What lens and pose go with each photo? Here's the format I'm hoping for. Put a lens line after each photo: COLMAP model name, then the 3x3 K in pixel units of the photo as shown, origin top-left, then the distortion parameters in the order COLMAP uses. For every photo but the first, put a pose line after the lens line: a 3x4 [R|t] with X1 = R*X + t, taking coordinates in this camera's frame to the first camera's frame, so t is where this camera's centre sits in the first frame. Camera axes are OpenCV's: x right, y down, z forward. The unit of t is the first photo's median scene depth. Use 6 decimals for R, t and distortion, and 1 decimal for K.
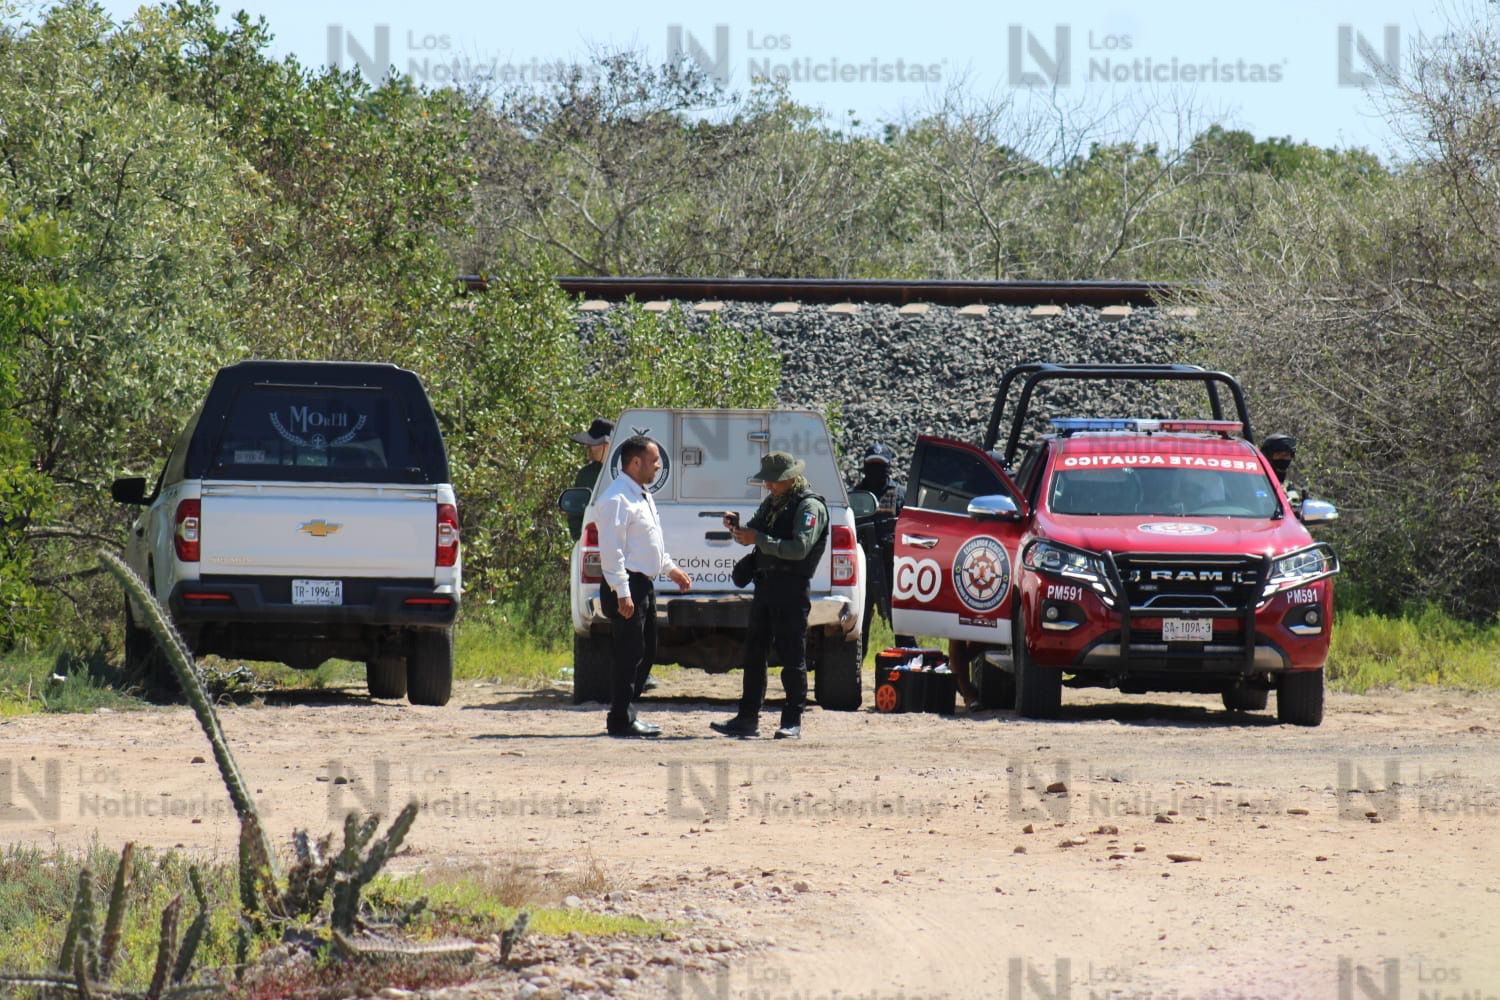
lens RADIAL K [[4607.0, 0, 750.4], [0, 4607.0, 408.2], [0, 0, 1]] dist [-0.211424, 3.089472]
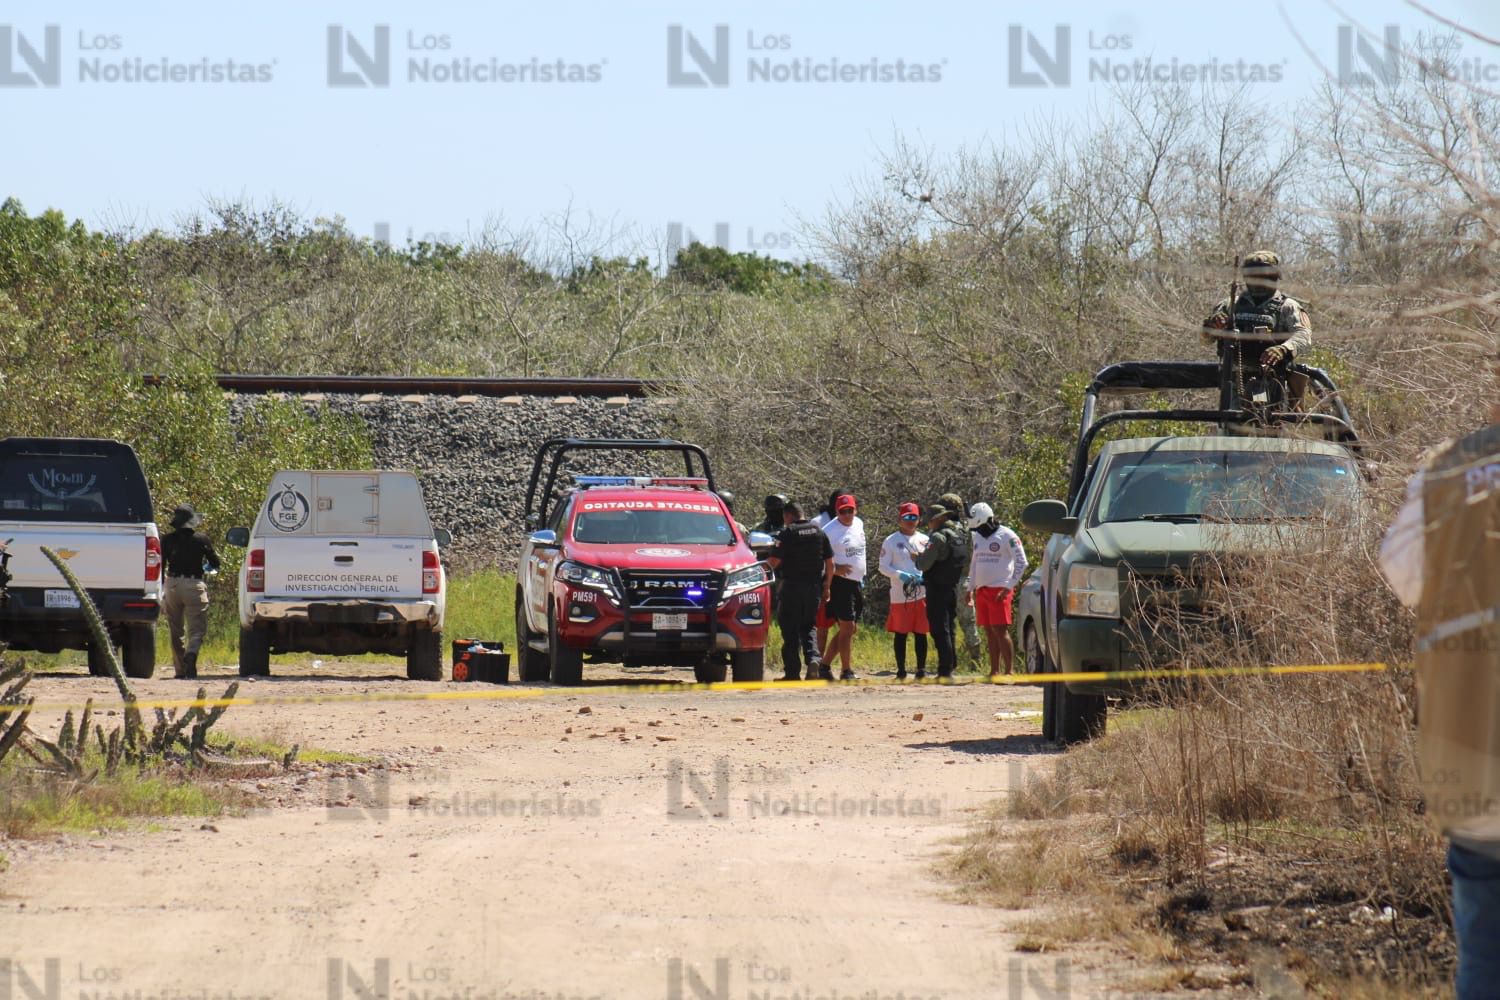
lens RADIAL K [[3993.8, 0, 750.0], [0, 3993.8, 500.0], [0, 0, 1]] dist [0.050358, -0.479954]
pose [[0.993484, -0.003154, 0.113929, -0.016384], [0.002628, 0.999985, 0.004763, 0.002775], [-0.113942, -0.004433, 0.993477, -0.178783]]
